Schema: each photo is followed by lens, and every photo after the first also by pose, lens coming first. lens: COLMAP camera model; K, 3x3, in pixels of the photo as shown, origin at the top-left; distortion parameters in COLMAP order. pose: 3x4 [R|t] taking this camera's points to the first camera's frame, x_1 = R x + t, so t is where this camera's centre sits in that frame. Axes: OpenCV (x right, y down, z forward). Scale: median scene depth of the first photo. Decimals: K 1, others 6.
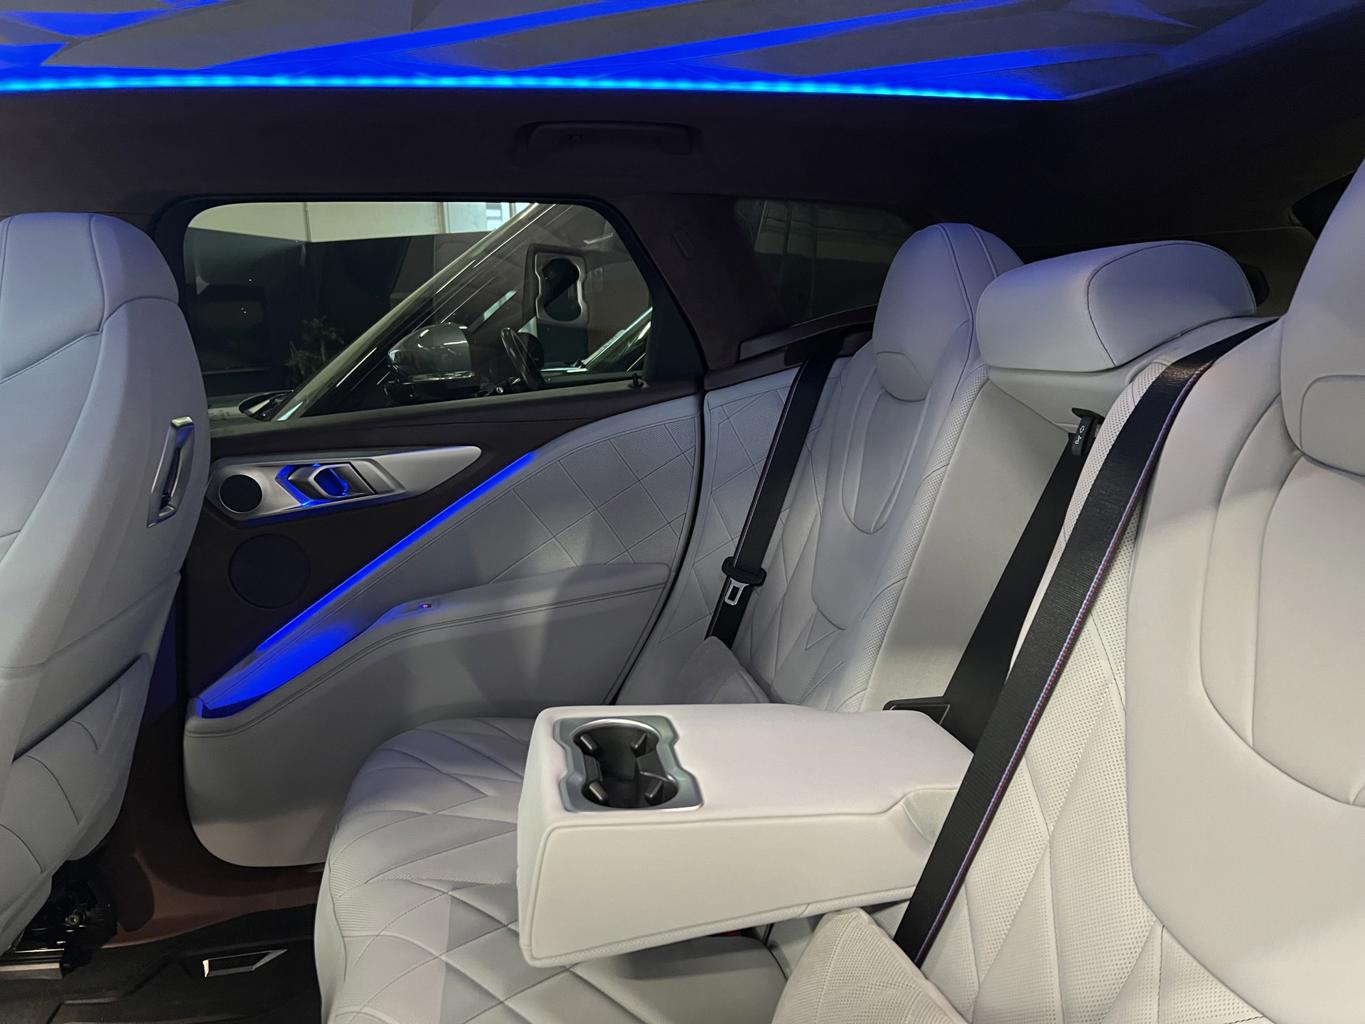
lens RADIAL K [[1041.1, 0, 682.5], [0, 1041.1, 512.0], [0, 0, 1]] dist [0.066622, -0.073925]
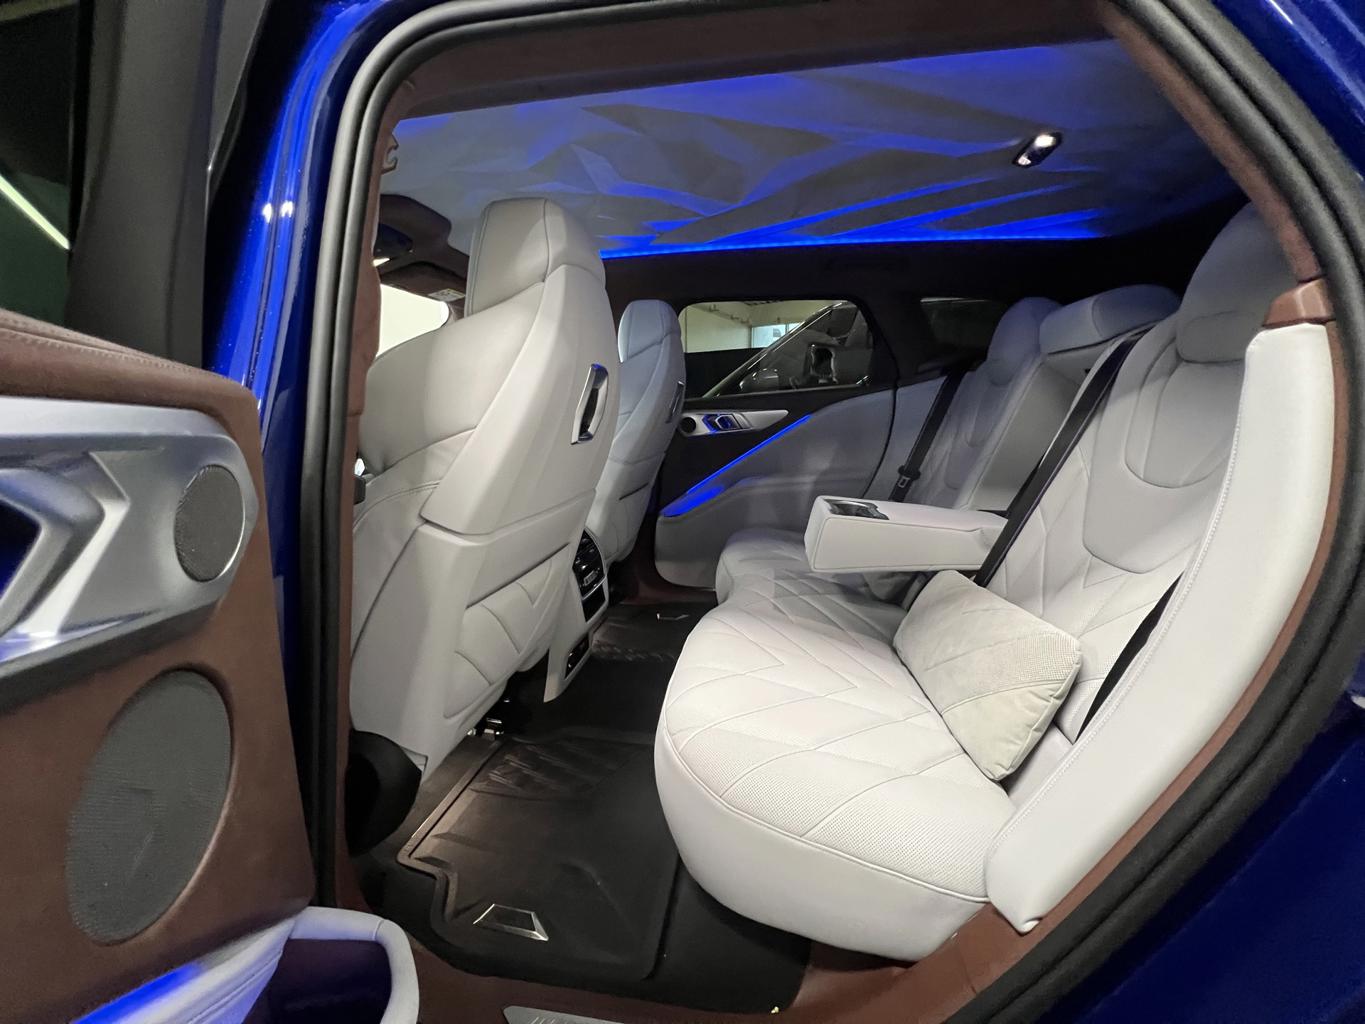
lens RADIAL K [[561.9, 0, 673.0], [0, 561.9, 509.6], [0, 0, 1]] dist [-0.000839, -0.000198]
pose [[0.943493, 0.090297, -0.318853, -0.023669], [-0.088352, 0.995876, 0.020591, 0.155812], [0.319398, 0.008744, 0.947580, -0.239563]]
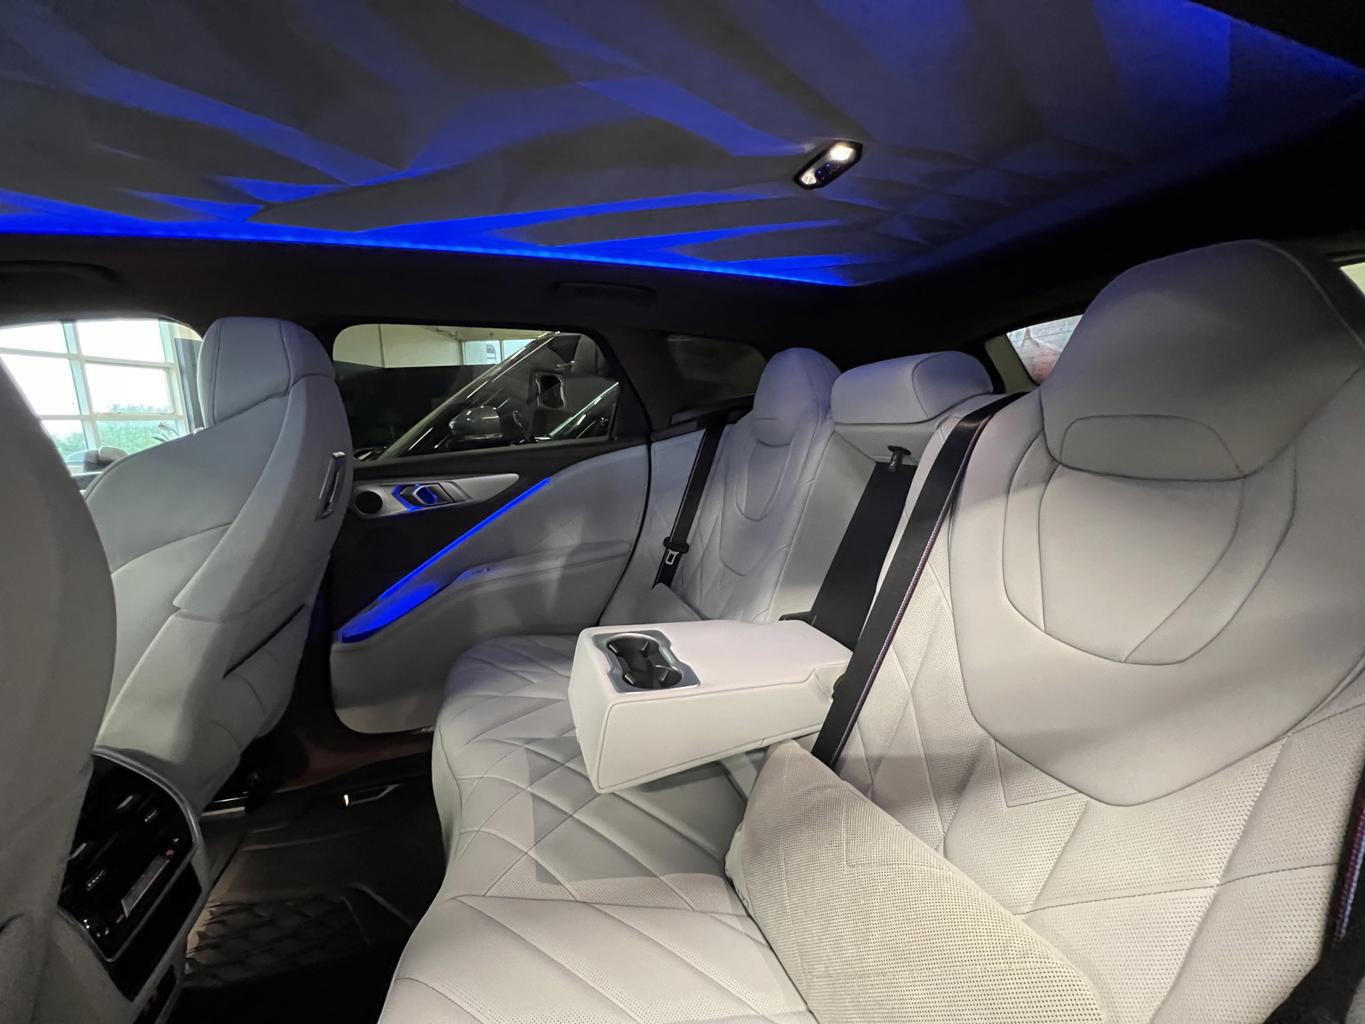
lens RADIAL K [[552.3, 0, 680.9], [0, 552.3, 504.6], [0, 0, 1]] dist [-0.000481, 0.000237]
pose [[0.987186, -0.009179, 0.159307, -0.082961], [0.013248, 0.999612, -0.024499, 0.012704], [-0.159021, 0.026296, 0.986925, 0.085969]]
